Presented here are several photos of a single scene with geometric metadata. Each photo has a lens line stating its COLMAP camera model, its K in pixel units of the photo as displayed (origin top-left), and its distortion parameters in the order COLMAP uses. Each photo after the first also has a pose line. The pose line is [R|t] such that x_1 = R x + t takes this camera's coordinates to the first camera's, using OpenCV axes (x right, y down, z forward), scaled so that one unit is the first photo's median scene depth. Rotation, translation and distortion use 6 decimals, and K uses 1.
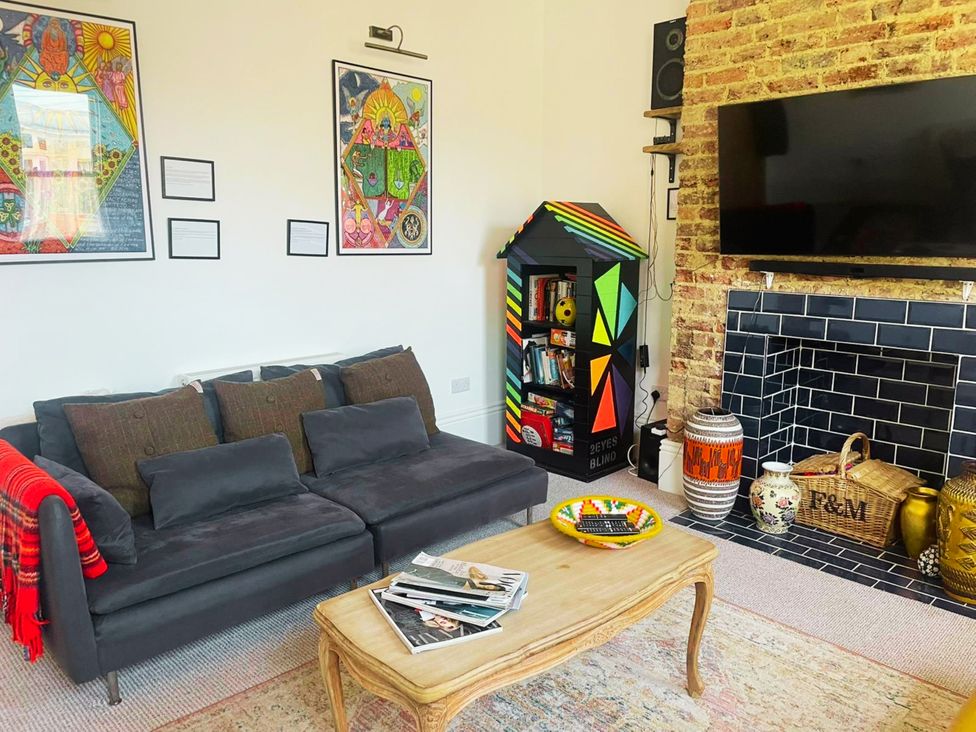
lens RADIAL K [[747.7, 0, 488.0], [0, 747.7, 366.0], [0, 0, 1]] dist [0.102572, -0.128491]
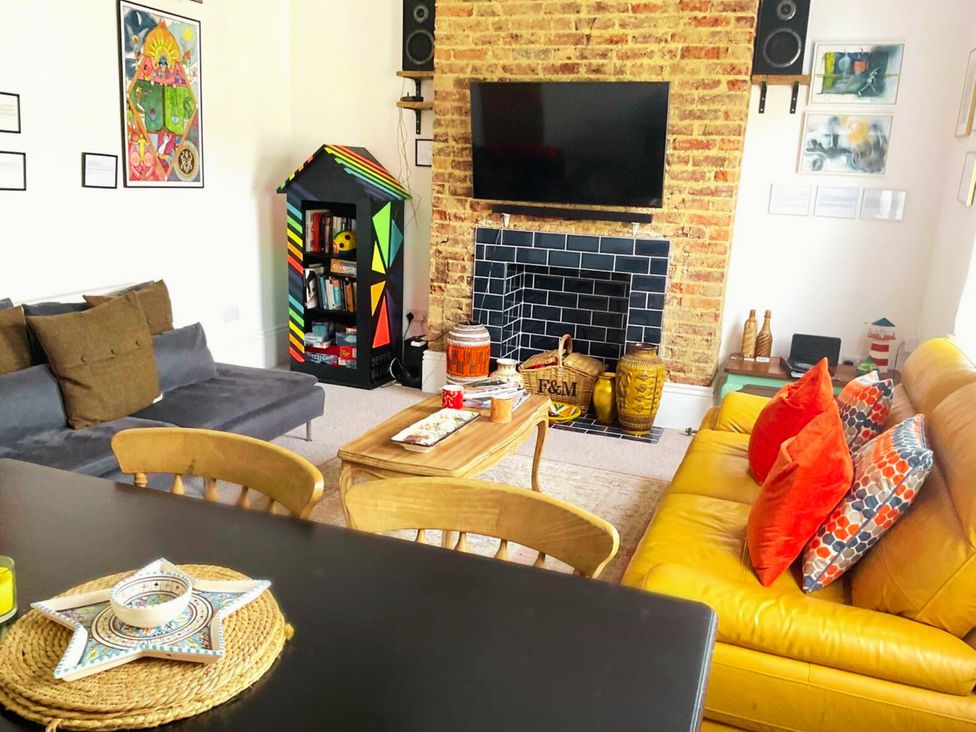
lens RADIAL K [[840.0, 0, 493.5], [0, 840.0, 389.6], [0, 0, 1]] dist [0.107662, -0.225408]
pose [[0.900977, -0.072193, 0.427819, -0.277127], [0.033540, 0.994698, 0.097217, 0.033747], [-0.432569, -0.073241, 0.898621, -0.304757]]
